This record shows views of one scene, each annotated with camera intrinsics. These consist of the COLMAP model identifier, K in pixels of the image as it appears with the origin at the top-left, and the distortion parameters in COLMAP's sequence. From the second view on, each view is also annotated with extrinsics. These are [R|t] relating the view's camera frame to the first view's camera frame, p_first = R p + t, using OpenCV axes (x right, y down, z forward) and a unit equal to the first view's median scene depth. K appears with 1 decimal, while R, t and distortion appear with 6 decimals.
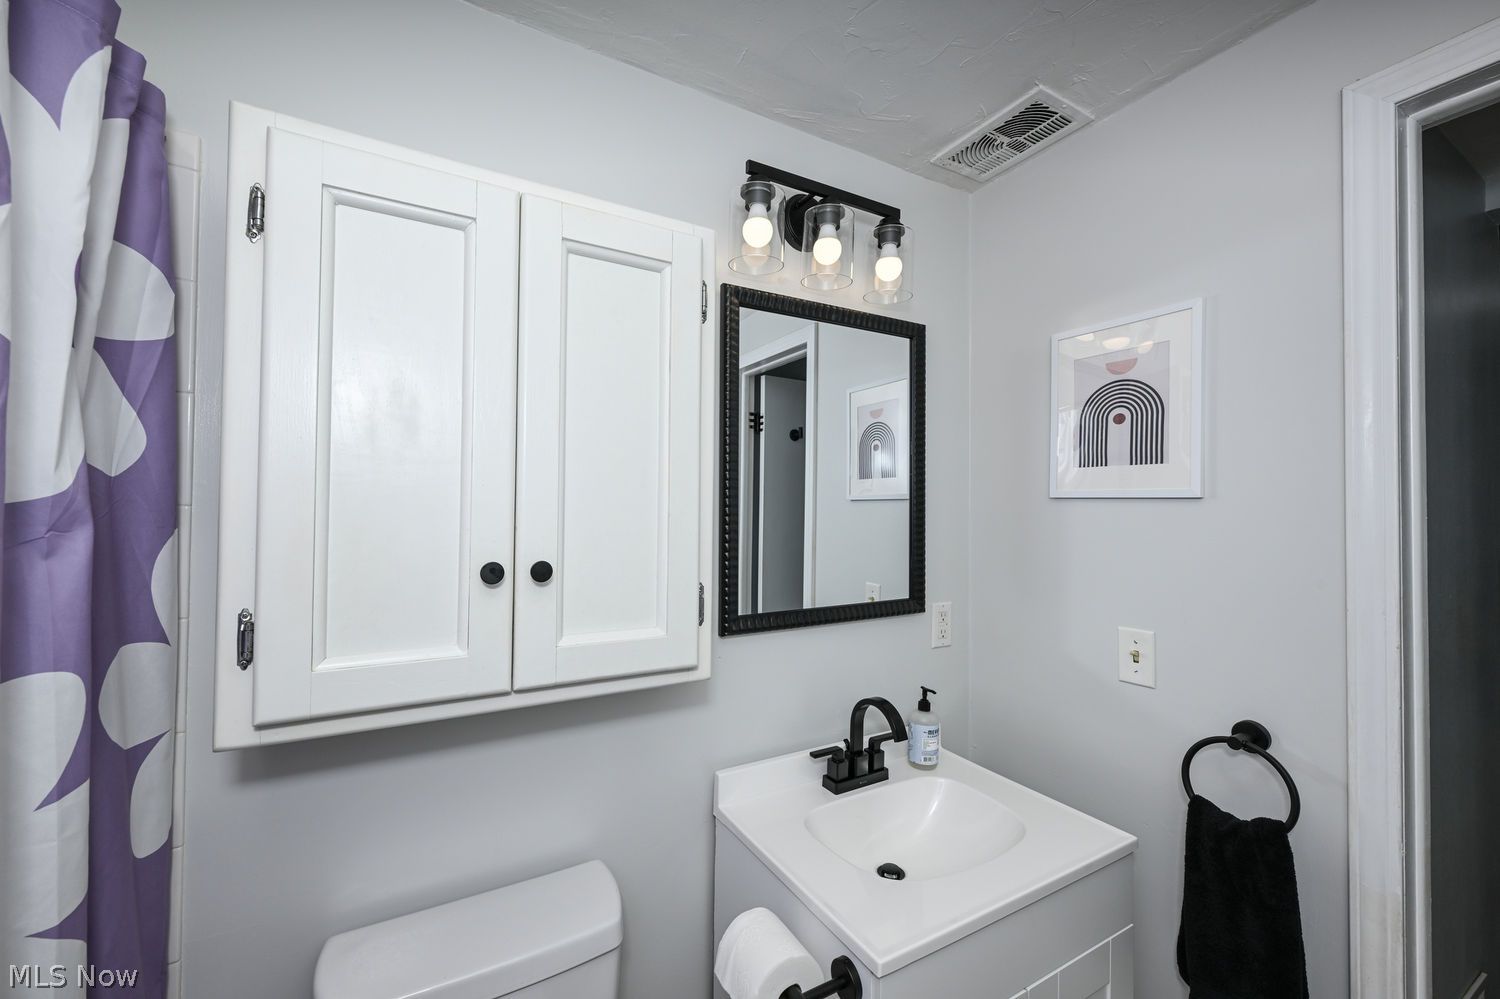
lens RADIAL K [[605.1, 0, 750.0], [0, 605.1, 499.5], [0, 0, 1]] dist [-0.000656, -0.000024]
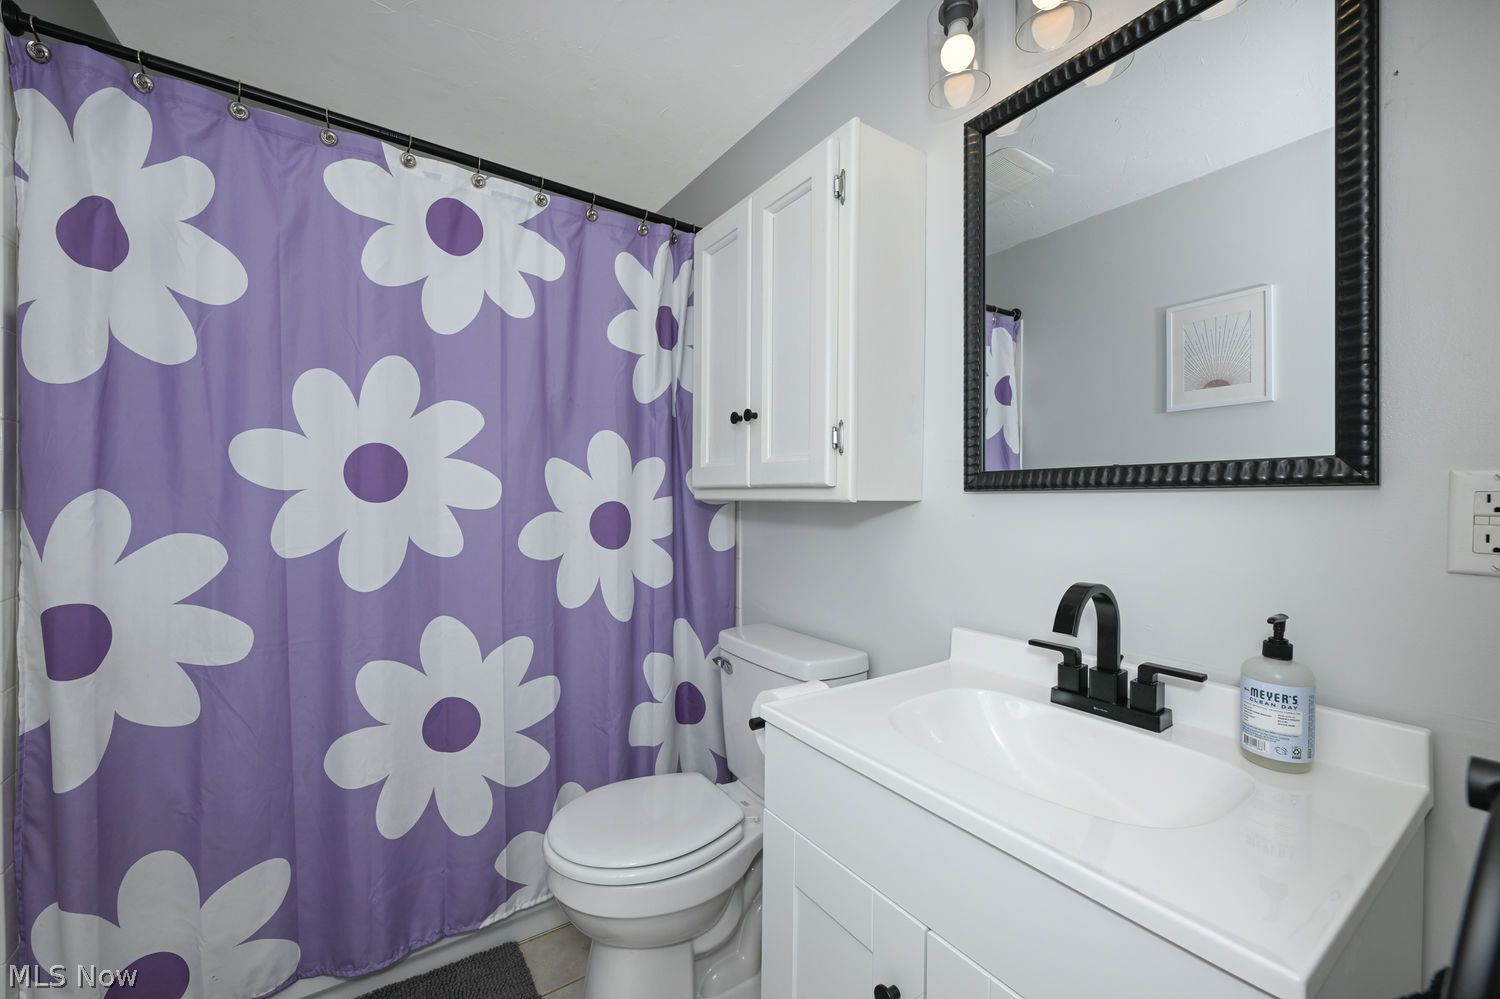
lens RADIAL K [[605.1, 0, 750.0], [0, 605.1, 499.5], [0, 0, 1]] dist [-0.000656, -0.000024]
pose [[0.060542, -0.009883, -0.998117, 0.780422], [0.005835, 0.999937, -0.009548, 0.215360], [0.998149, -0.005246, 0.060596, 0.518828]]
